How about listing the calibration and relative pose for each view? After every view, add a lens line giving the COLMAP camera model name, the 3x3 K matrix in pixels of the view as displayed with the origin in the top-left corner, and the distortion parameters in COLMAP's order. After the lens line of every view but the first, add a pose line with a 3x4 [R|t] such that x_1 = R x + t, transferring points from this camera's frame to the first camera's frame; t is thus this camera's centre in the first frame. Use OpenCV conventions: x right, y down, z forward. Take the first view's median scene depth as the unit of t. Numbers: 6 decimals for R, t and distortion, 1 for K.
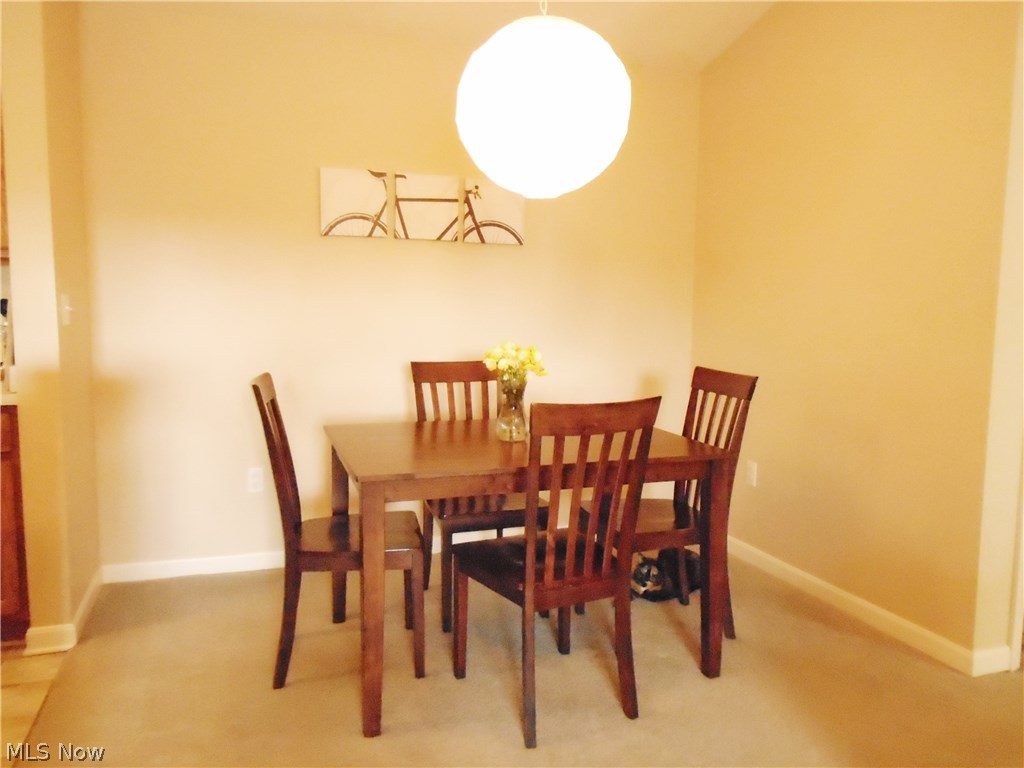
lens RADIAL K [[808.1, 0, 517.6], [0, 808.1, 386.9], [0, 0, 1]] dist [0.004379, 0.007130]
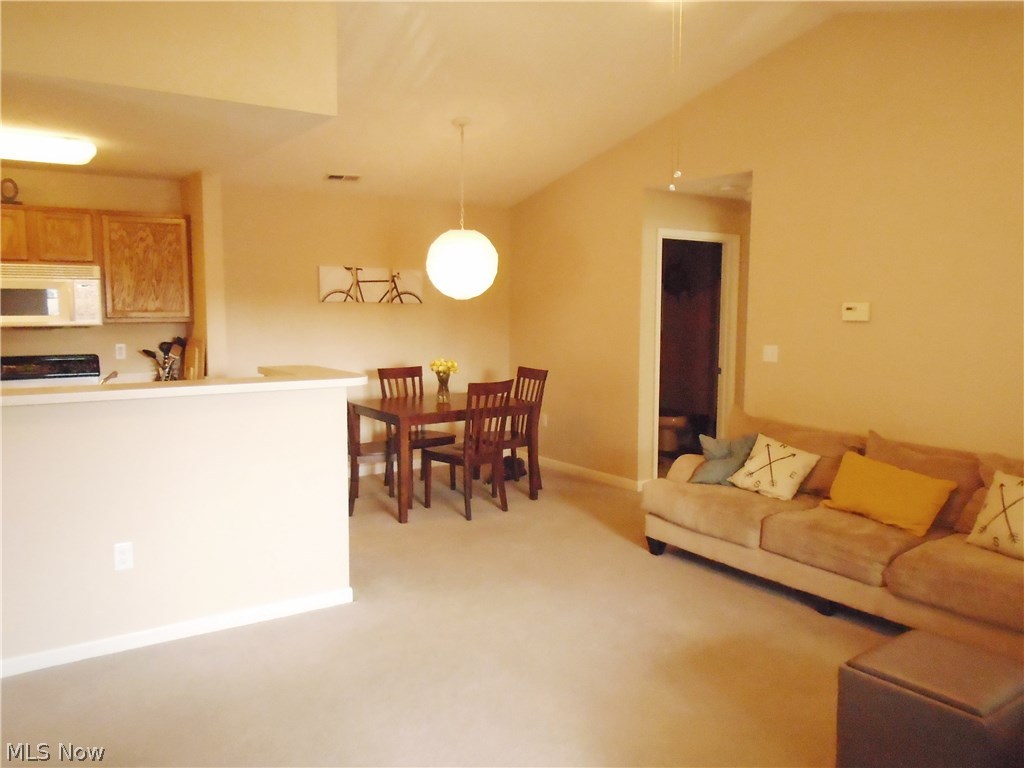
lens RADIAL K [[808.1, 0, 509.9], [0, 808.1, 383.0], [0, 0, 1]] dist [0.004379, 0.007130]
pose [[0.966036, -0.035788, 0.255917, -0.316405], [0.036383, 0.999335, 0.002408, 0.010947], [-0.255833, 0.006985, 0.966696, -0.951464]]
